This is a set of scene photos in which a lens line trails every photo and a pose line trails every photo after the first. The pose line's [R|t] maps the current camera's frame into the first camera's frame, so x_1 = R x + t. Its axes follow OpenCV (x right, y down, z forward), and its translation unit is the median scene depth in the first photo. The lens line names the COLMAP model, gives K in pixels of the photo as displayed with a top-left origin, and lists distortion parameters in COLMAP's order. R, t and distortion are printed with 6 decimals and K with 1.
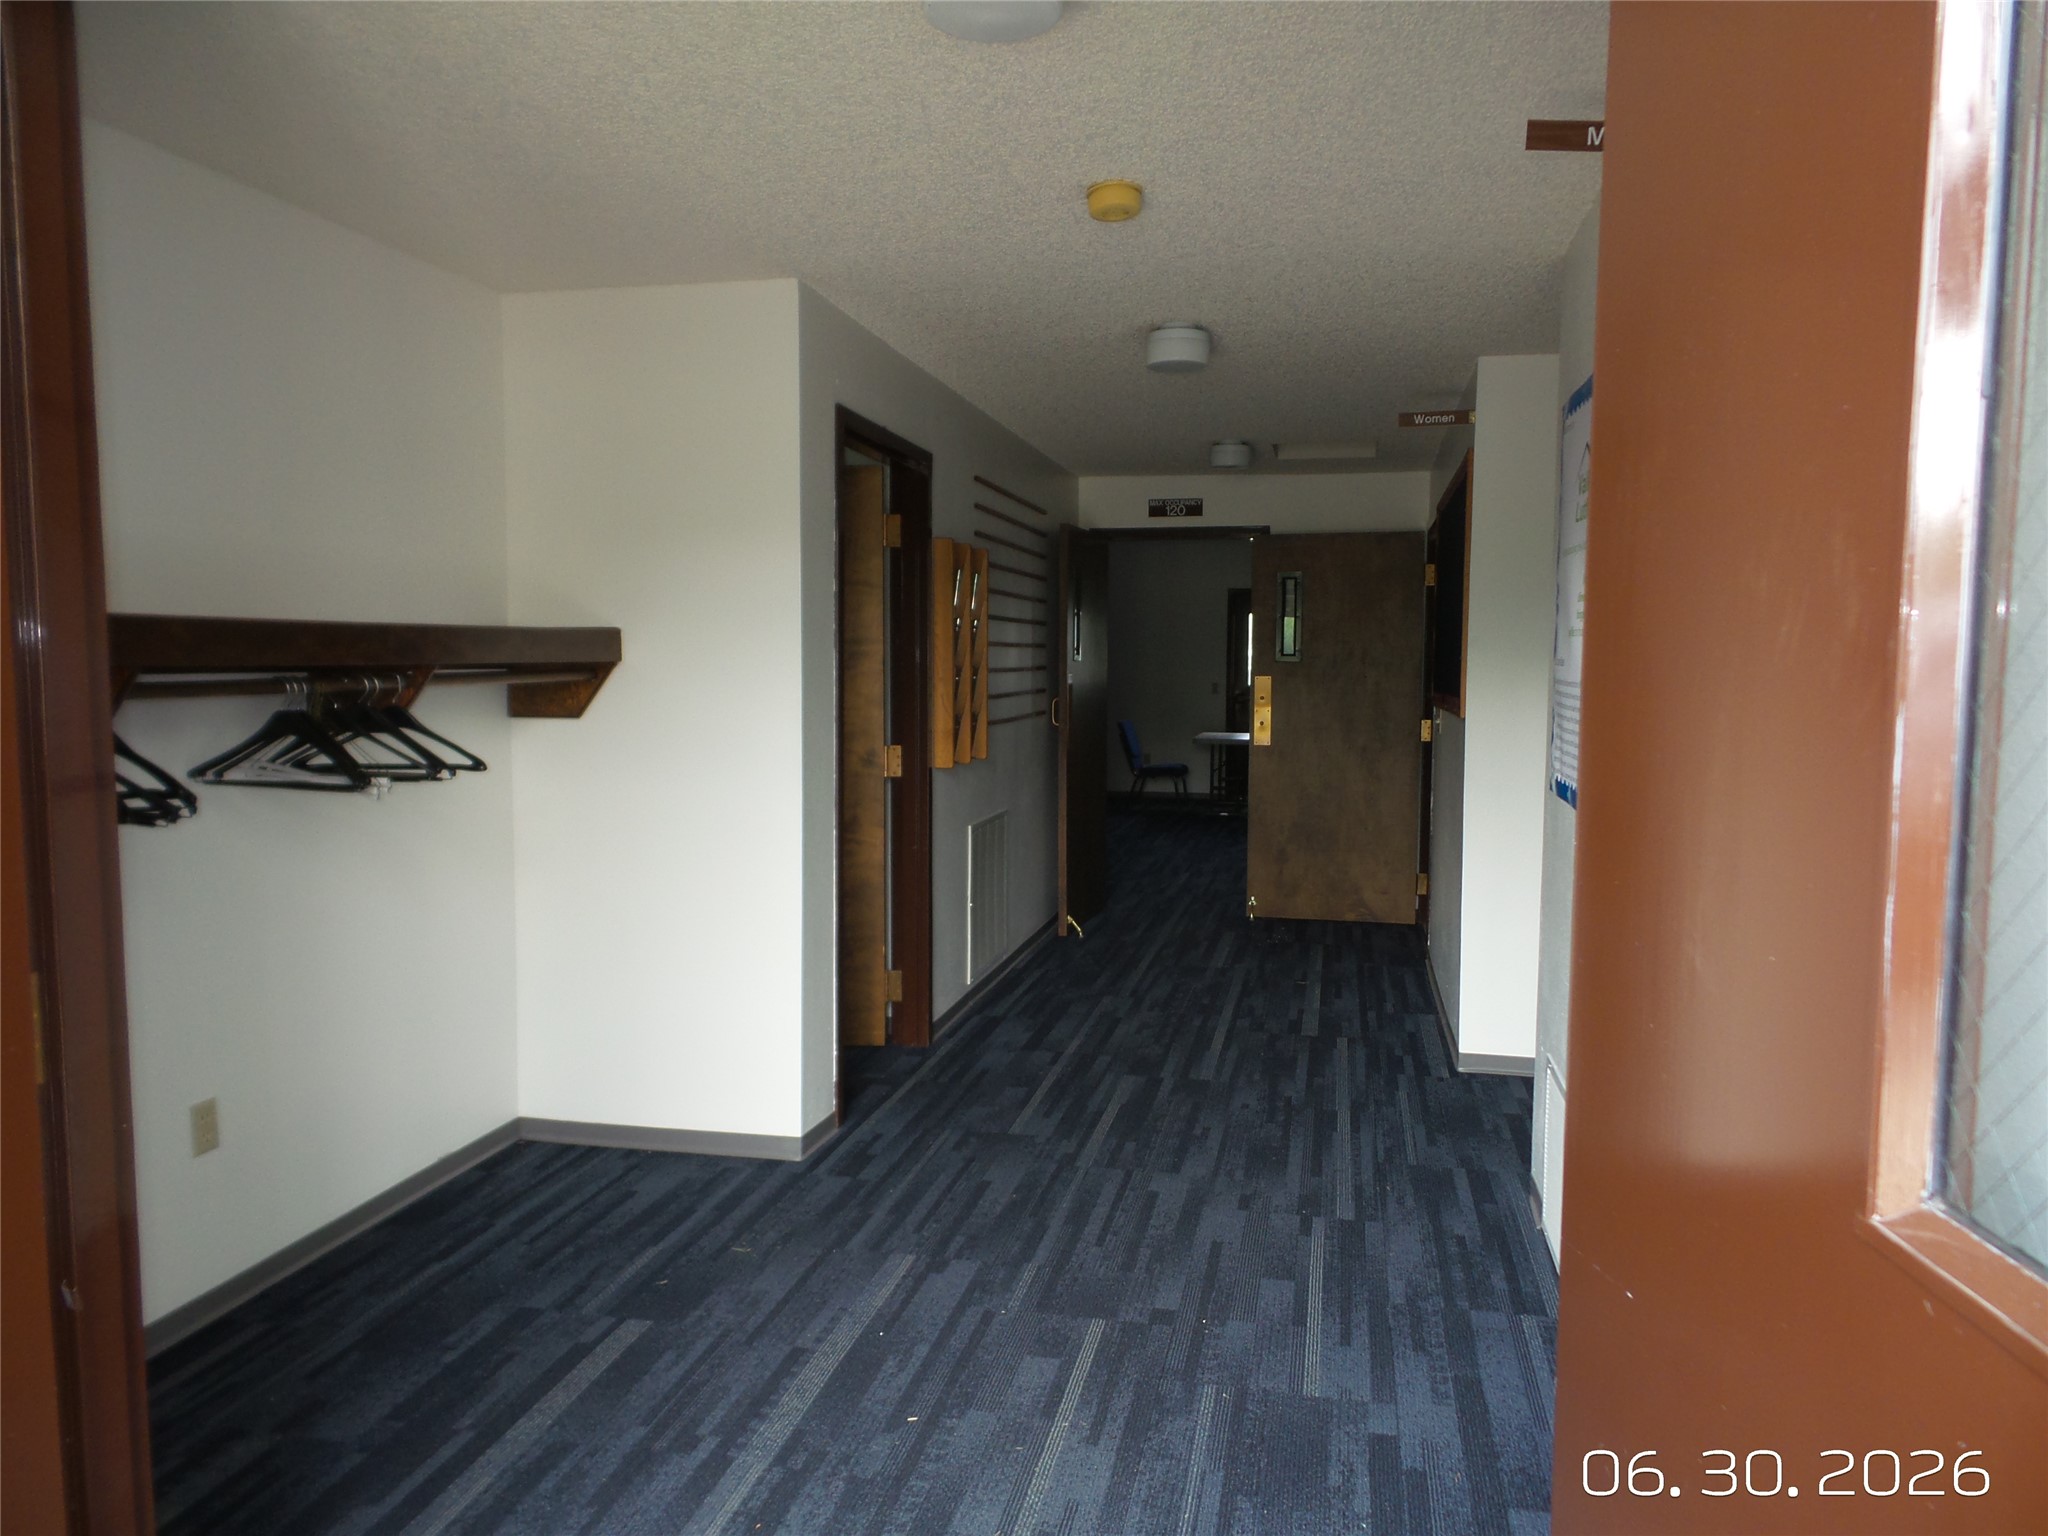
lens RADIAL K [[1428.4, 0, 1031.7], [0, 1428.4, 761.3], [0, 0, 1]] dist [0.016670, -0.009860]
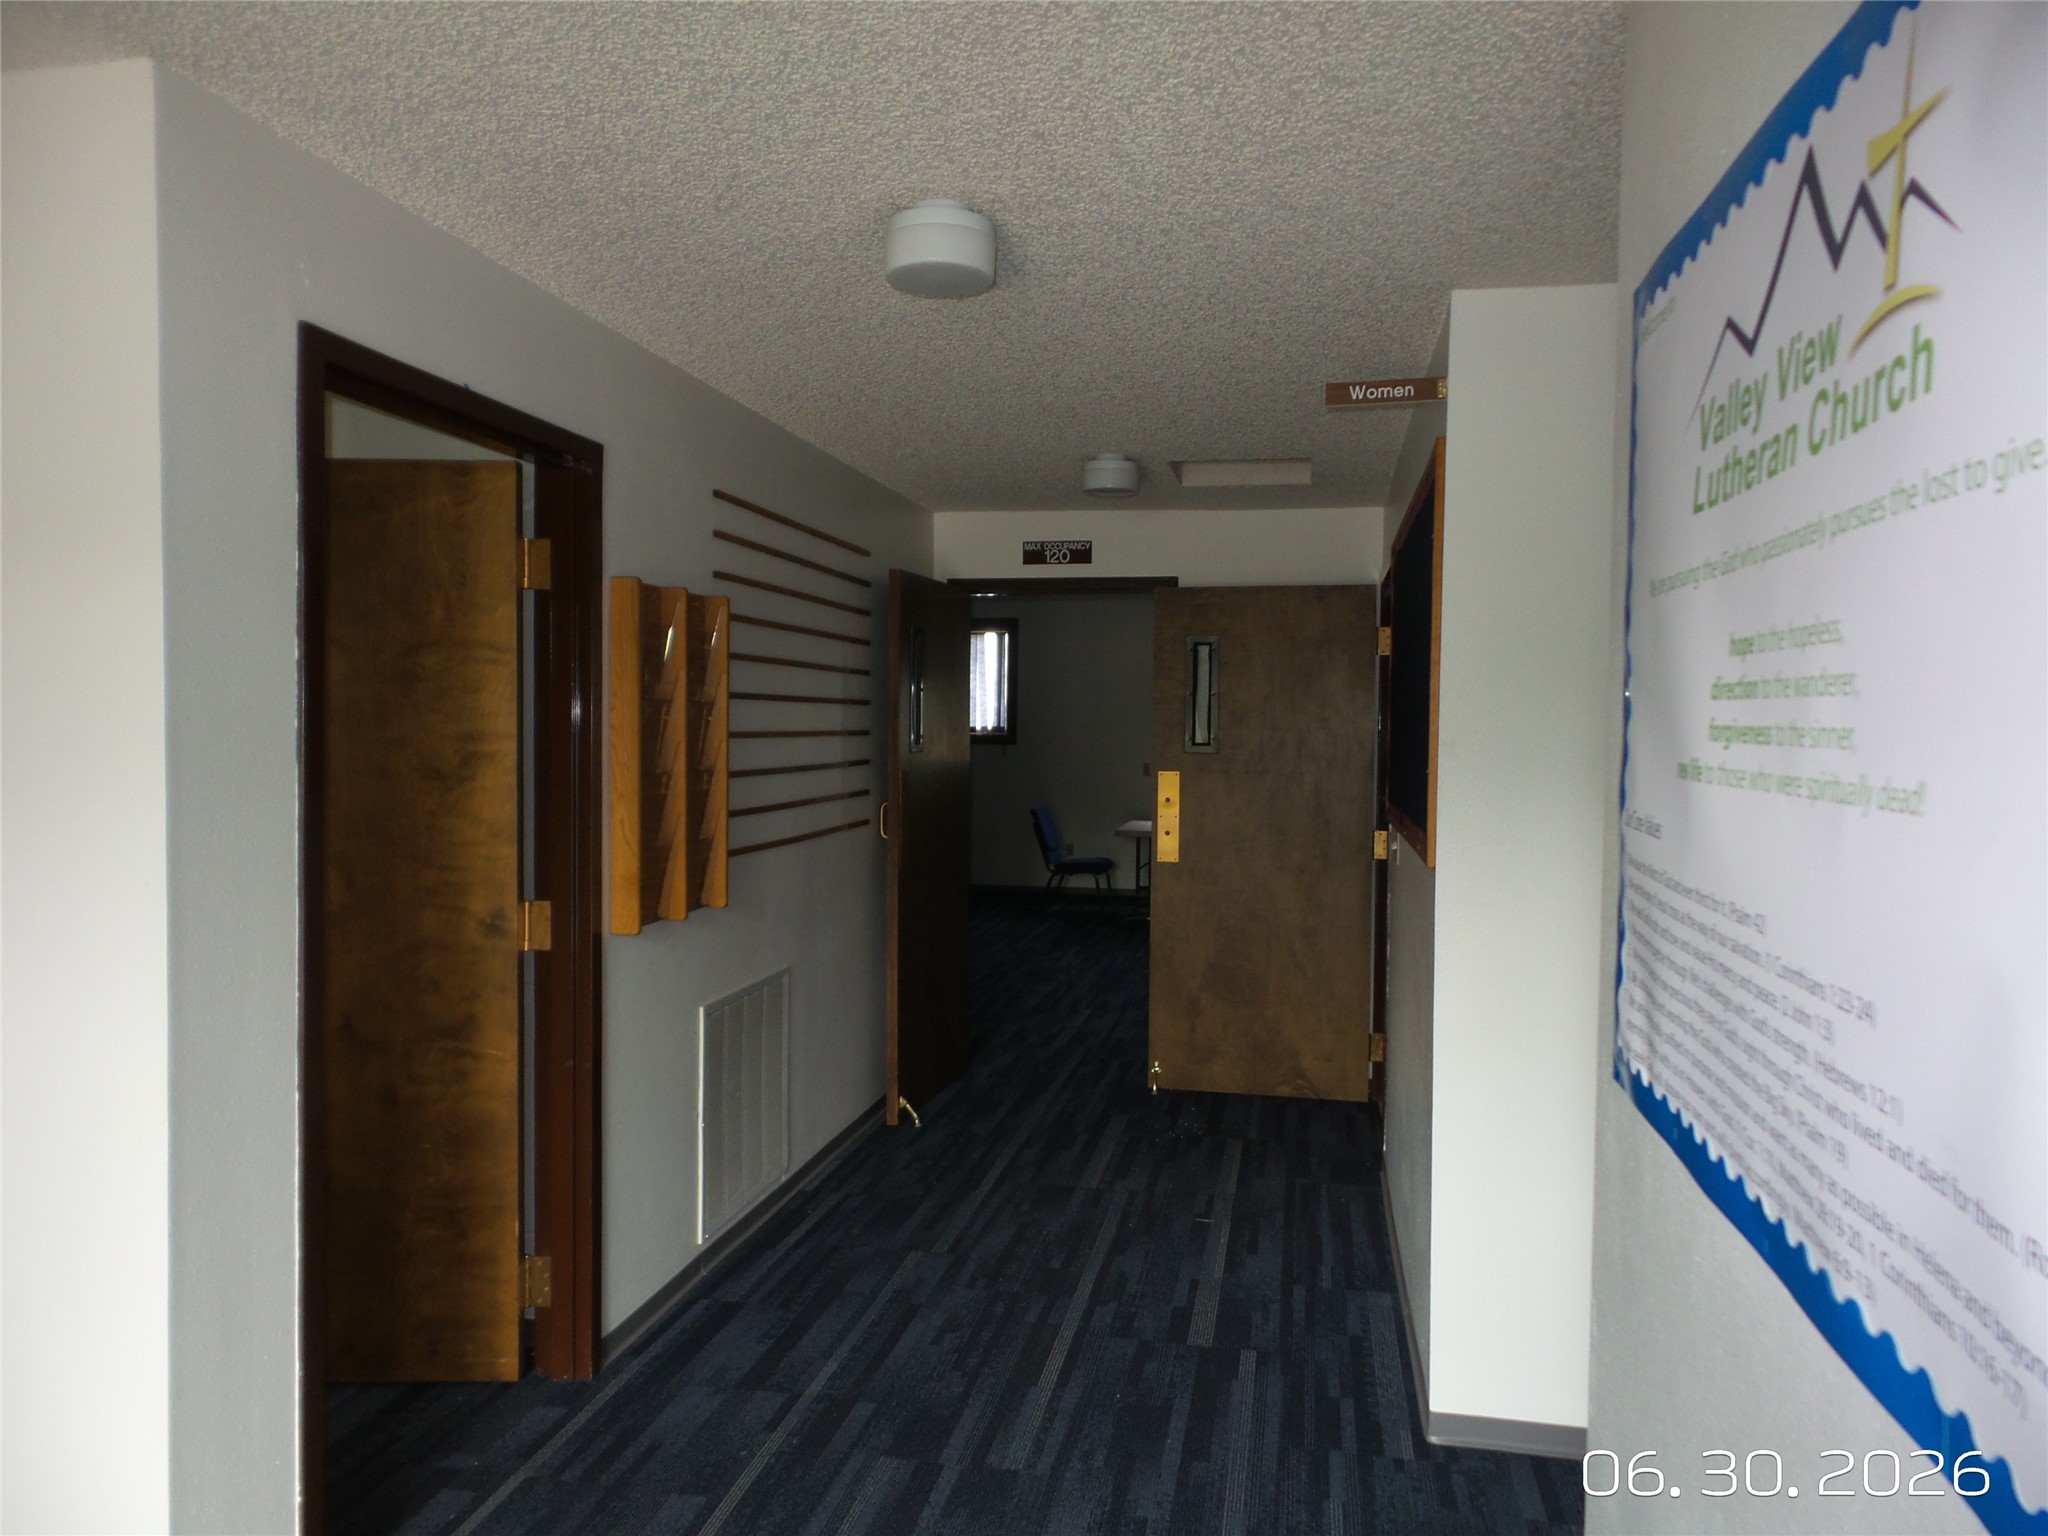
lens RADIAL K [[1428.4, 0, 1027.4], [0, 1428.4, 767.5], [0, 0, 1]] dist [0.016670, -0.009860]
pose [[0.999779, 0.005251, 0.020367, 0.107115], [-0.004401, 0.999126, -0.041565, -0.044951], [-0.020568, 0.041466, 0.998928, 0.360538]]
